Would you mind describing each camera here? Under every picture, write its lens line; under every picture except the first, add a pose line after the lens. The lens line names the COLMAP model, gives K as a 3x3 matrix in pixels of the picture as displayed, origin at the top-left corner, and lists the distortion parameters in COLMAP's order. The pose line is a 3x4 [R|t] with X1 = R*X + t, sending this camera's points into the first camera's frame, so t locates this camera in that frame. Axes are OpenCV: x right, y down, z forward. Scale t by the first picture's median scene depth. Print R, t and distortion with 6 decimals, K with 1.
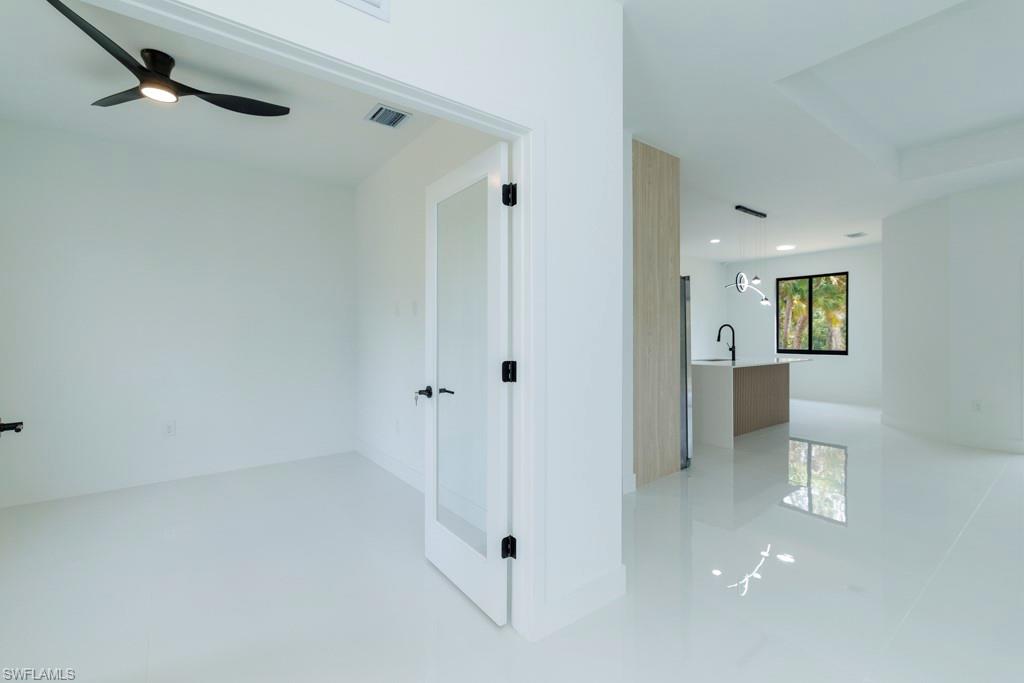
lens RADIAL K [[448.5, 0, 540.6], [0, 448.5, 338.1], [0, 0, 1]] dist [-0.002175, 0.001897]
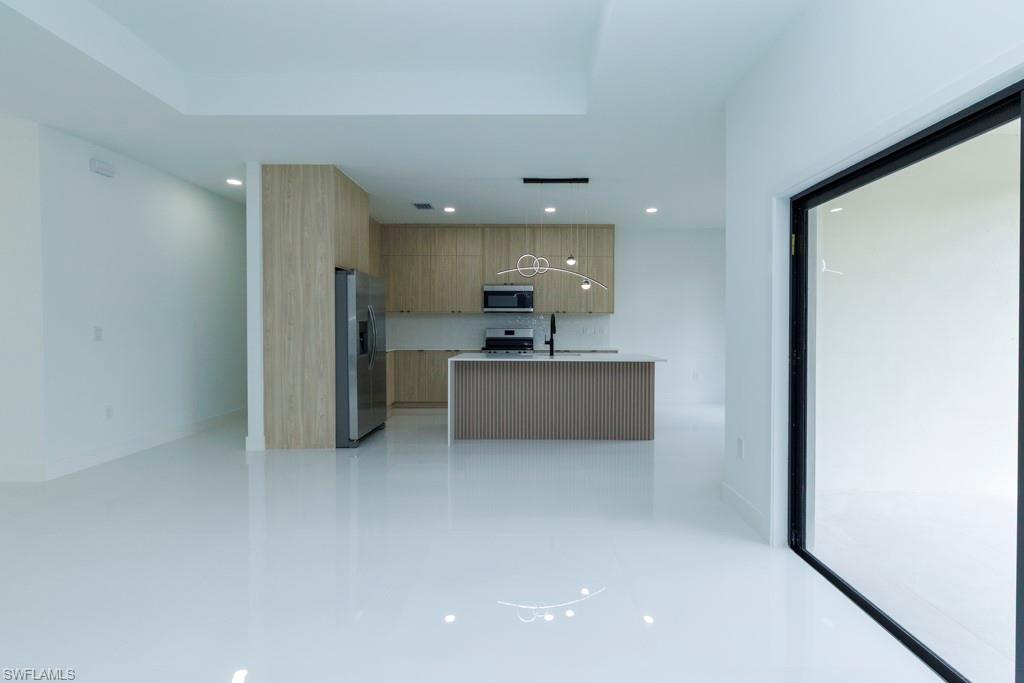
lens RADIAL K [[448.5, 0, 528.0], [0, 448.5, 334.9], [0, 0, 1]] dist [-0.002175, 0.001897]
pose [[0.779504, 0.012732, -0.626268, 1.330128], [-0.007232, 0.999910, 0.011326, 0.000907], [0.626356, -0.004300, 0.779526, 0.423347]]
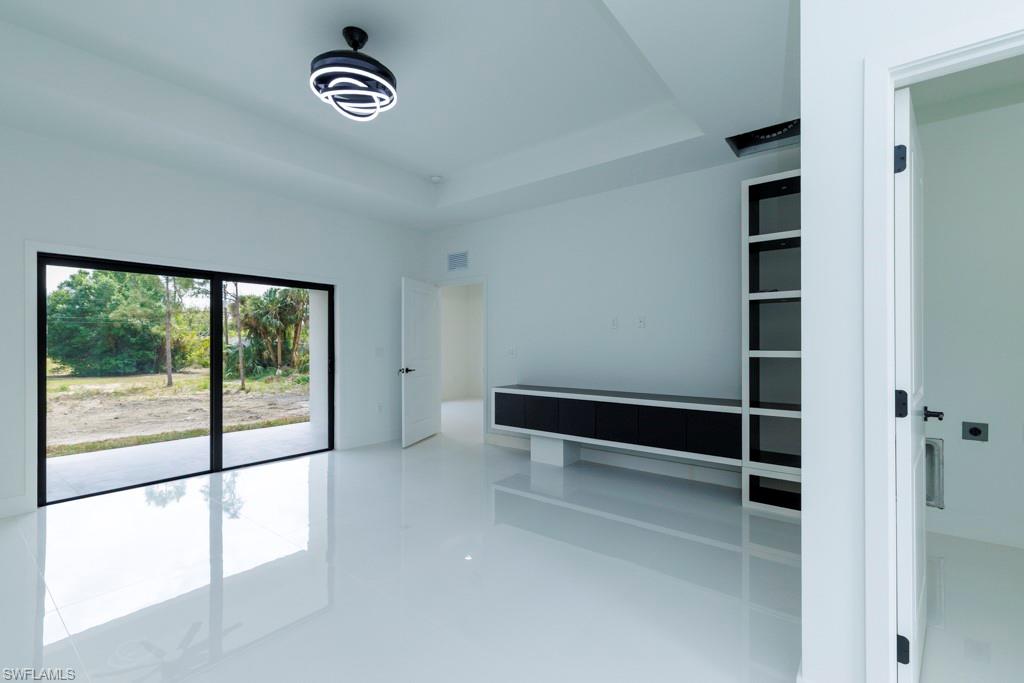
lens RADIAL K [[448.5, 0, 515.4], [0, 448.5, 345.1], [0, 0, 1]] dist [-0.002175, 0.001897]
pose [[-0.224276, -0.001562, 0.974524, 0.224551], [0.016307, 0.999853, 0.005355, -0.000416], [-0.974389, 0.017092, -0.224217, 0.454961]]
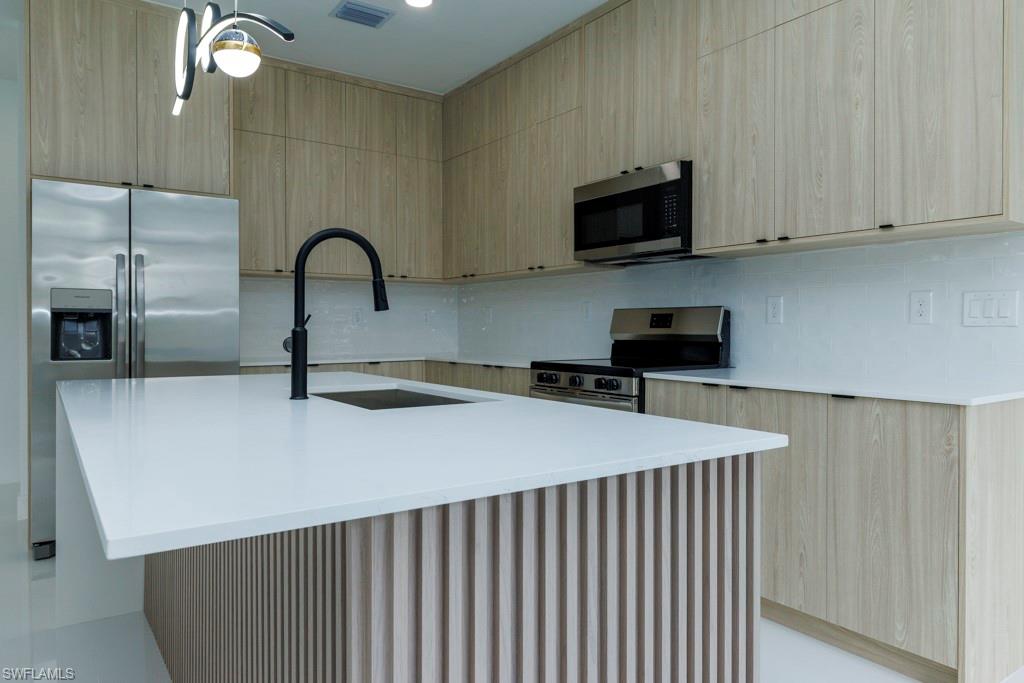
lens RADIAL K [[685.4, 0, 503.9], [0, 685.4, 335.8], [0, 0, 1]] dist [0.013013, -0.005698]
pose [[-0.065798, 0.010720, -0.997775, 1.068984], [-0.010173, 0.999883, 0.011414, 0.023458], [0.997781, 0.010901, -0.065681, 1.598193]]
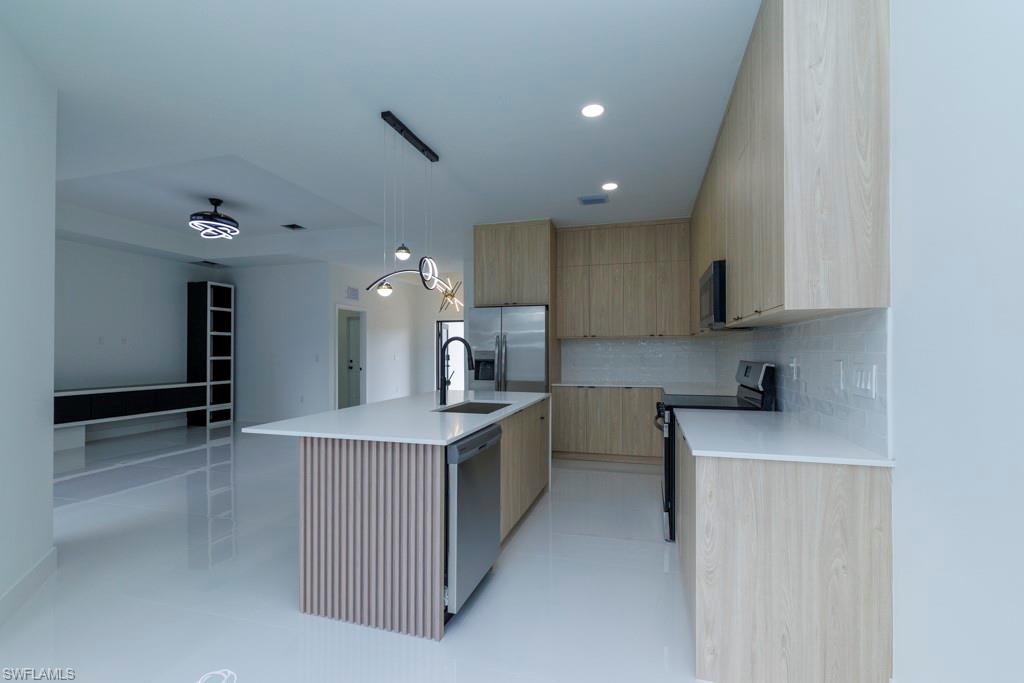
lens RADIAL K [[448.5, 0, 506.0], [0, 448.5, 339.5], [0, 0, 1]] dist [-0.002175, 0.001897]
pose [[-0.832262, -0.013503, -0.554218, 0.955942], [-0.005033, 0.999846, -0.016802, -0.027535], [0.554359, -0.011194, -0.832202, 2.153009]]
